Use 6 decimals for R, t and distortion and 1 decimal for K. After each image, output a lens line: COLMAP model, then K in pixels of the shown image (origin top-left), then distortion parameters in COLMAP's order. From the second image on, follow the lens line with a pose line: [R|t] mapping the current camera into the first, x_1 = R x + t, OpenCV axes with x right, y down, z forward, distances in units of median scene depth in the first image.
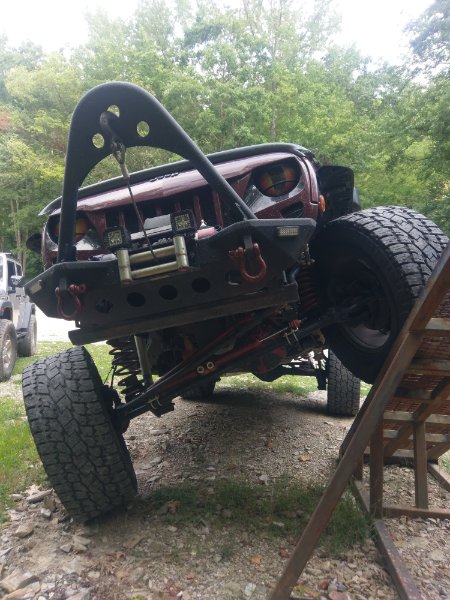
lens RADIAL K [[453.1, 0, 225.9], [0, 453.1, 304.7], [0, 0, 1]] dist [0.013235, -0.004729]
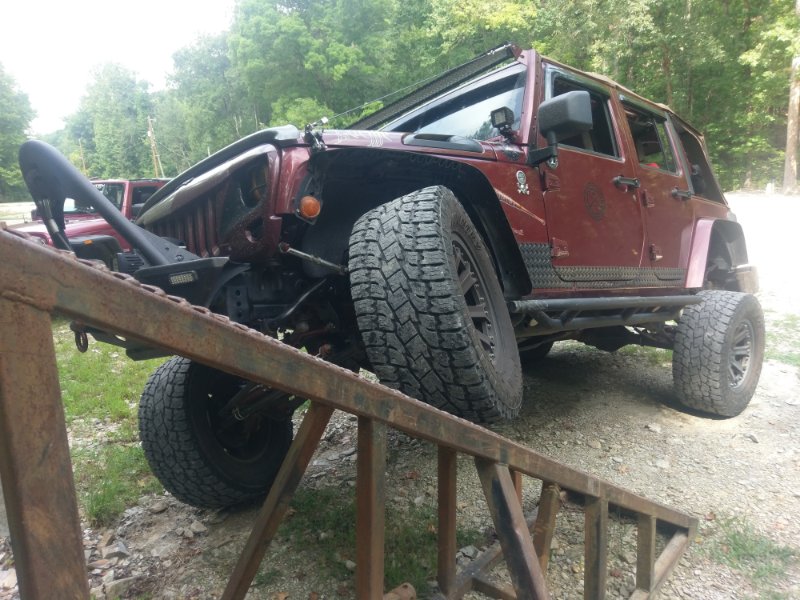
lens RADIAL K [[601.6, 0, 399.2], [0, 601.6, 296.1], [0, 0, 1]] dist [0.028116, -0.005704]
pose [[0.824527, 0.027525, -0.565153, 0.898038], [0.082898, 0.982162, 0.168779, -0.229286], [0.559717, -0.186013, 0.807537, 0.219612]]
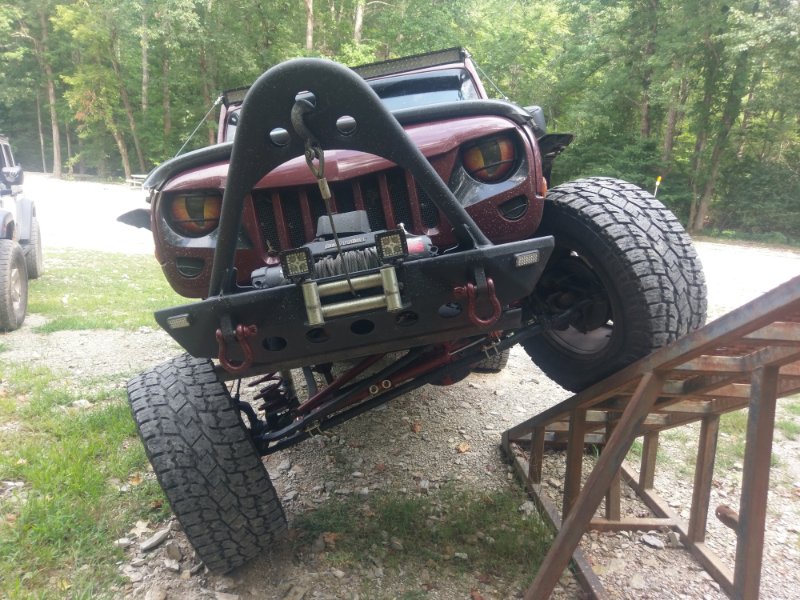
lens RADIAL K [[604.1, 0, 395.1], [0, 604.1, 297.1], [0, 0, 1]] dist [0.013235, -0.004729]
pose [[0.985857, -0.016081, 0.166817, -0.203456], [-0.017479, 0.980091, 0.197779, -0.233106], [-0.166676, -0.197898, 0.965948, 0.016331]]
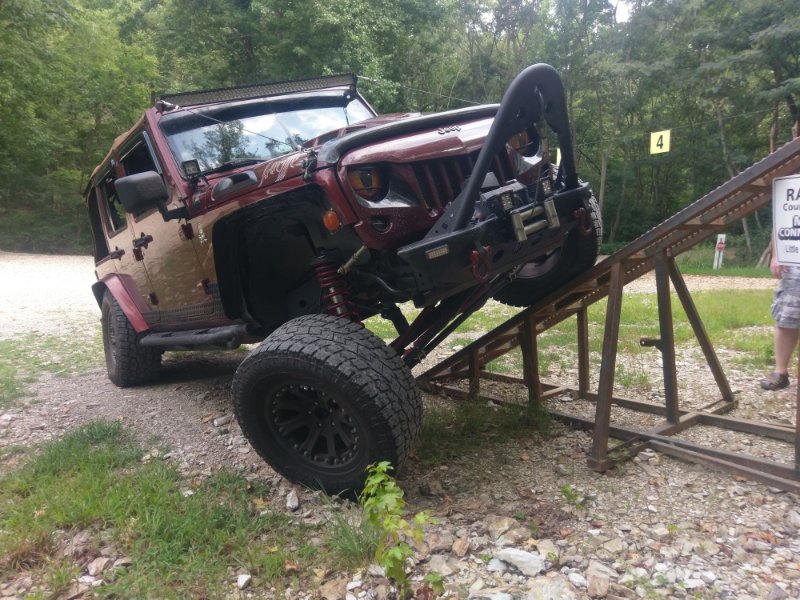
lens RADIAL K [[600.2, 0, 404.3], [0, 600.2, 297.4], [0, 0, 1]] dist [0.041711, -0.027402]
pose [[0.673469, -0.134720, 0.726836, -1.204820], [0.044886, 0.988891, 0.141702, -0.107491], [-0.737852, -0.062807, 0.672034, 0.159467]]
